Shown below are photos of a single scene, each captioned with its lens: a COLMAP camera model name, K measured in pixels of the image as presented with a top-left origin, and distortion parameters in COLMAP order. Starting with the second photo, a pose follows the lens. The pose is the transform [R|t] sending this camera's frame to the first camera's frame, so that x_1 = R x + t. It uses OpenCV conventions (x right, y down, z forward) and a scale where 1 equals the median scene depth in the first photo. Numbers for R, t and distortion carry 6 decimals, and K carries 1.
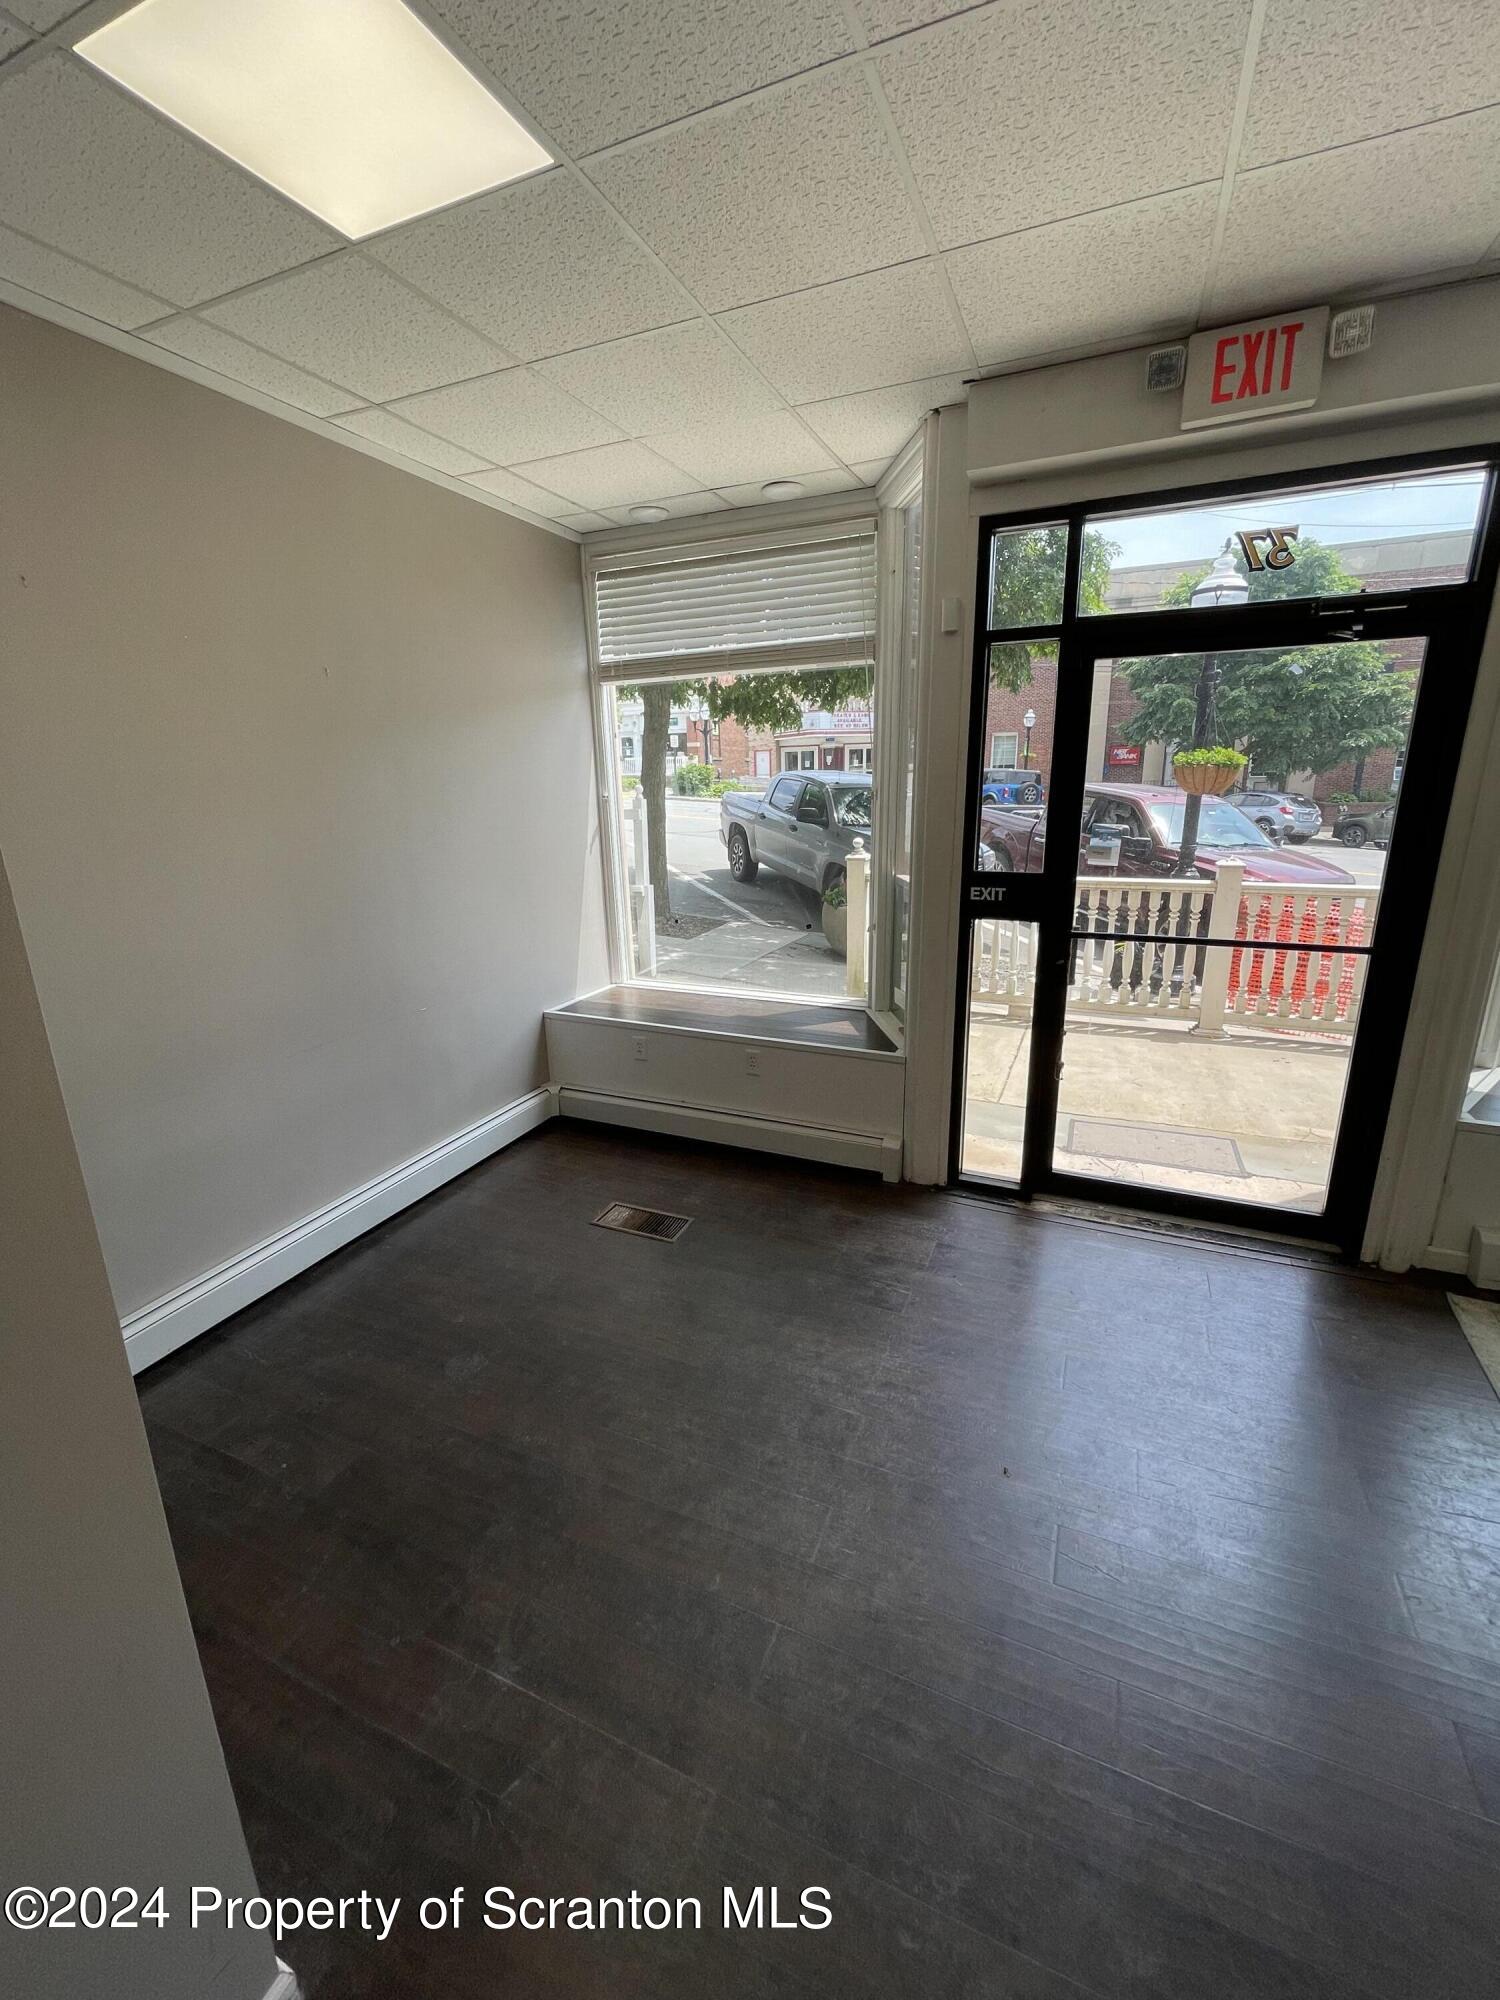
lens RADIAL K [[809.1, 0, 768.3], [0, 809.1, 996.1], [0, 0, 1]] dist [0.003675, -0.002403]
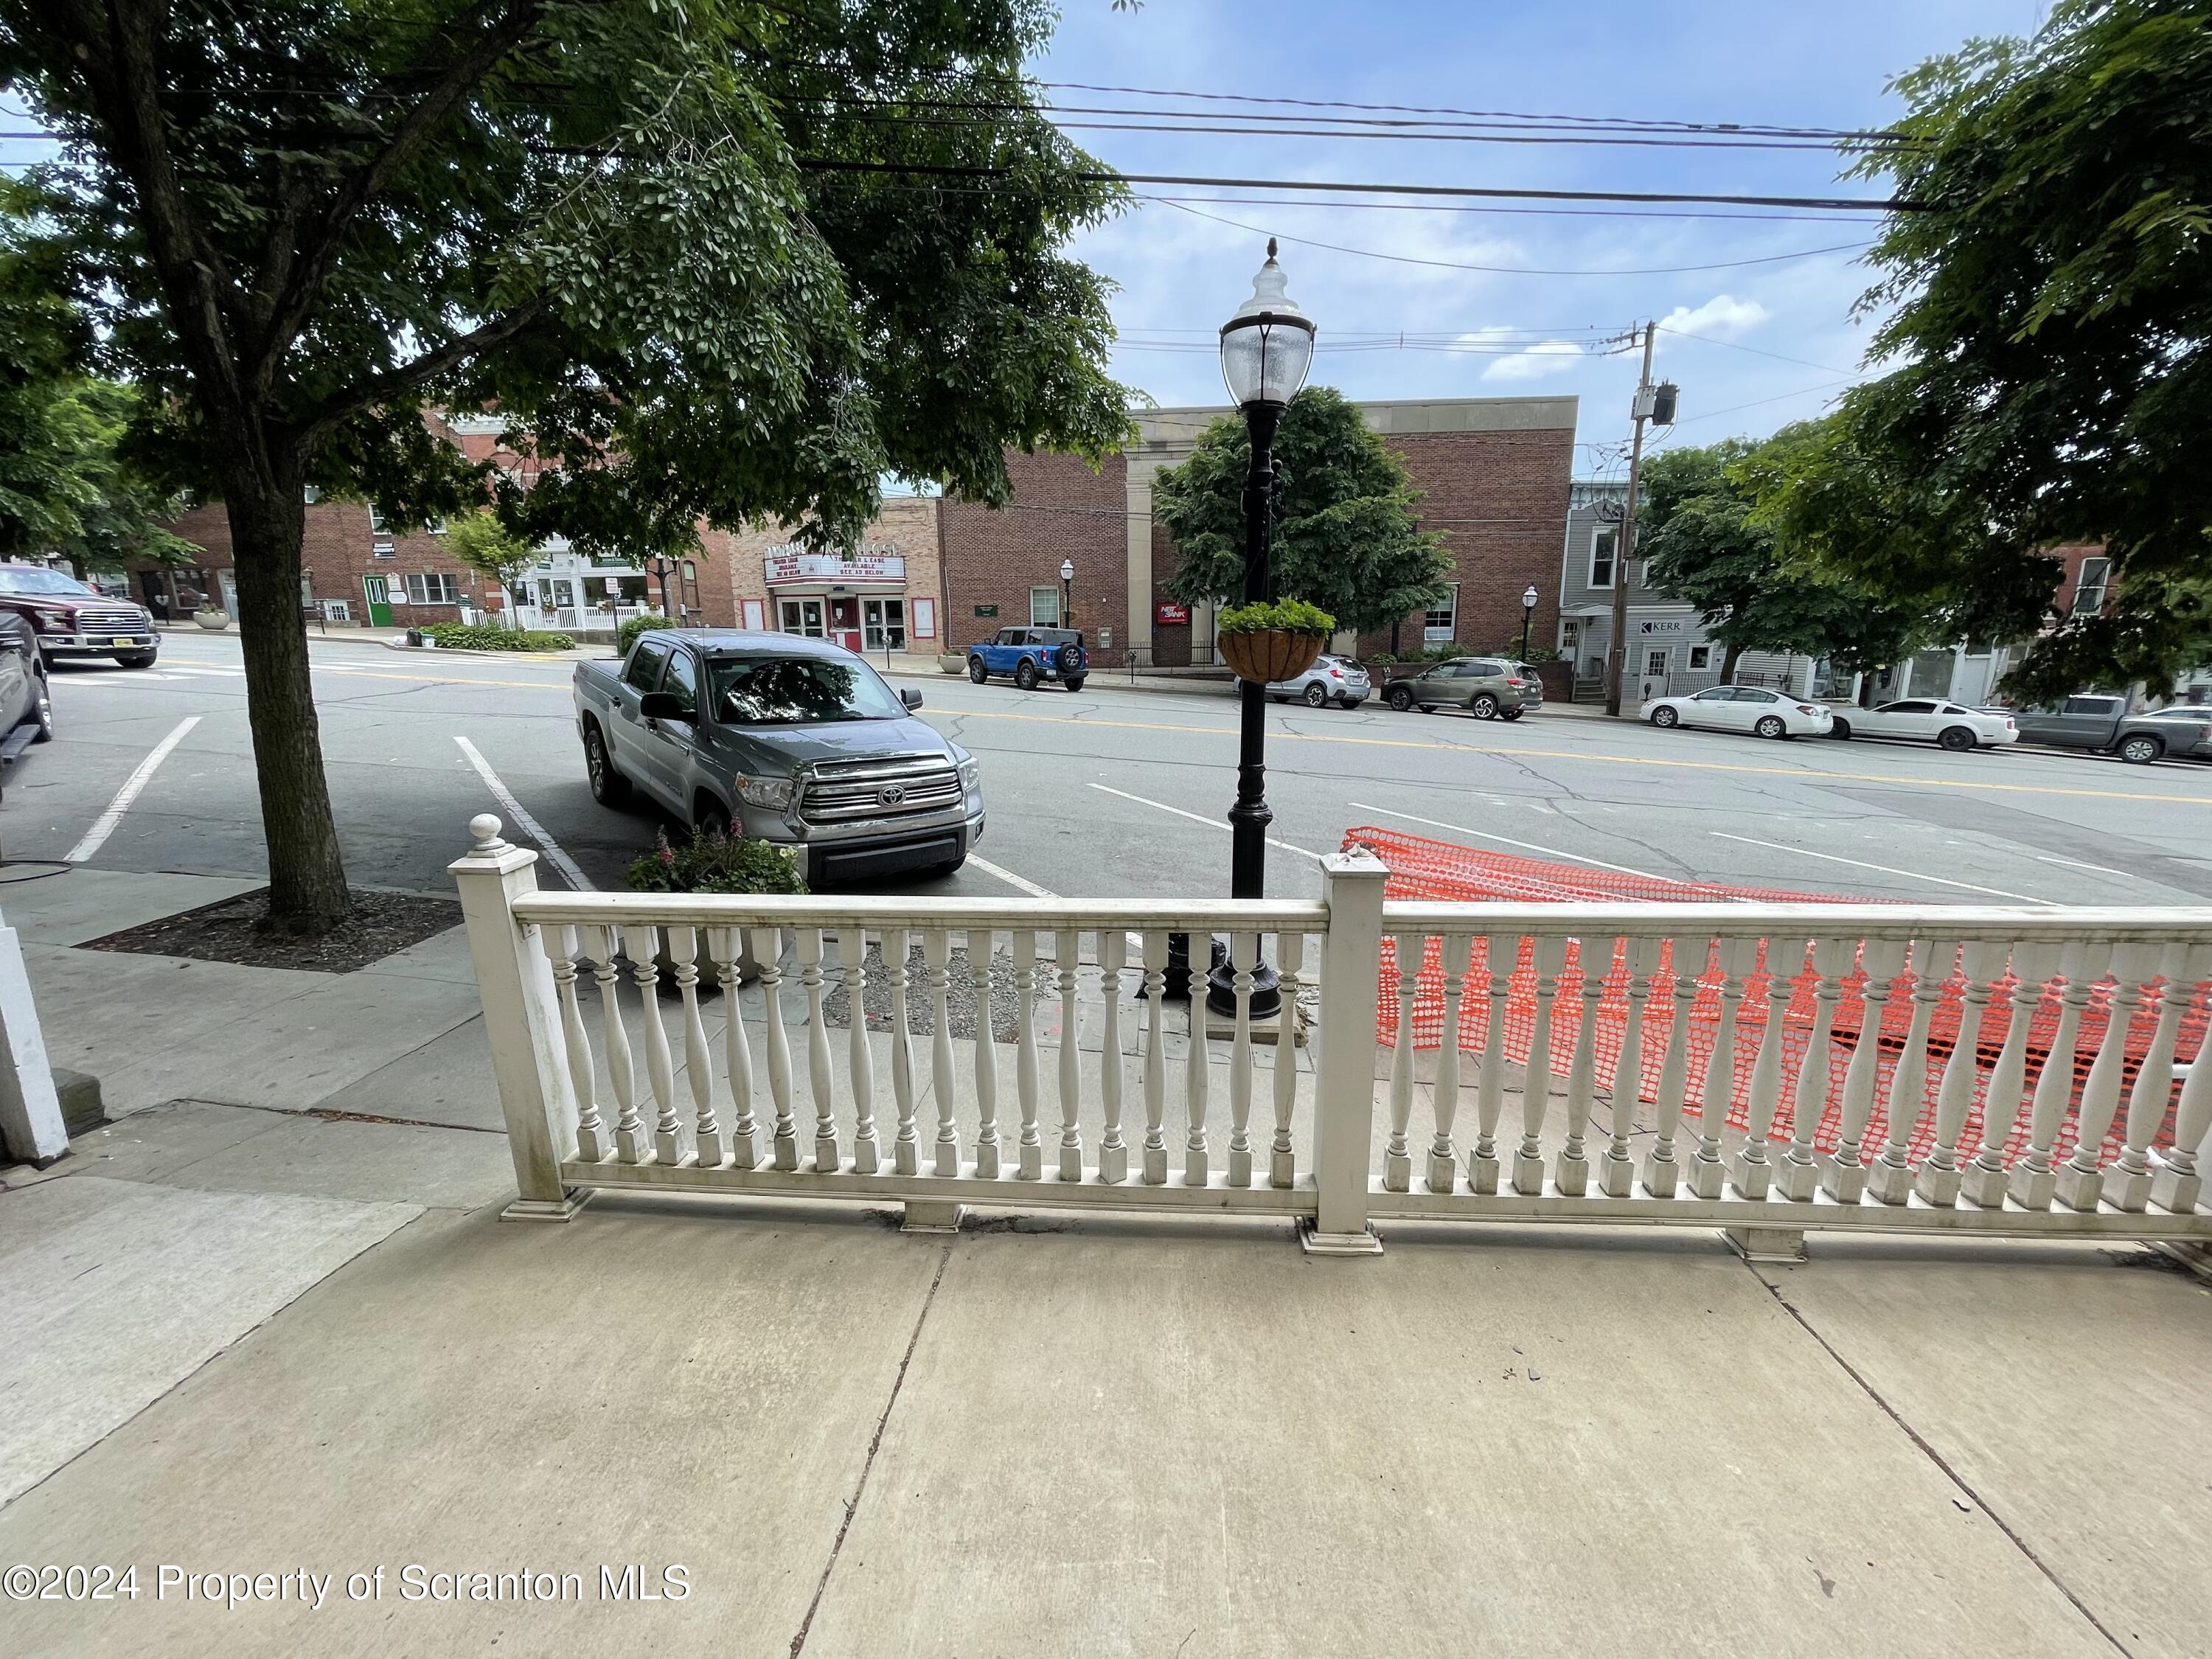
lens RADIAL K [[894.8, 0, 1105.7], [0, 894.8, 826.5], [0, 0, 1]] dist [0.003675, -0.002403]
pose [[0.948825, -0.061643, 0.309727, 0.060289], [0.077560, 0.996212, -0.039330, -0.034887], [-0.306129, 0.061340, 0.950012, 0.118238]]
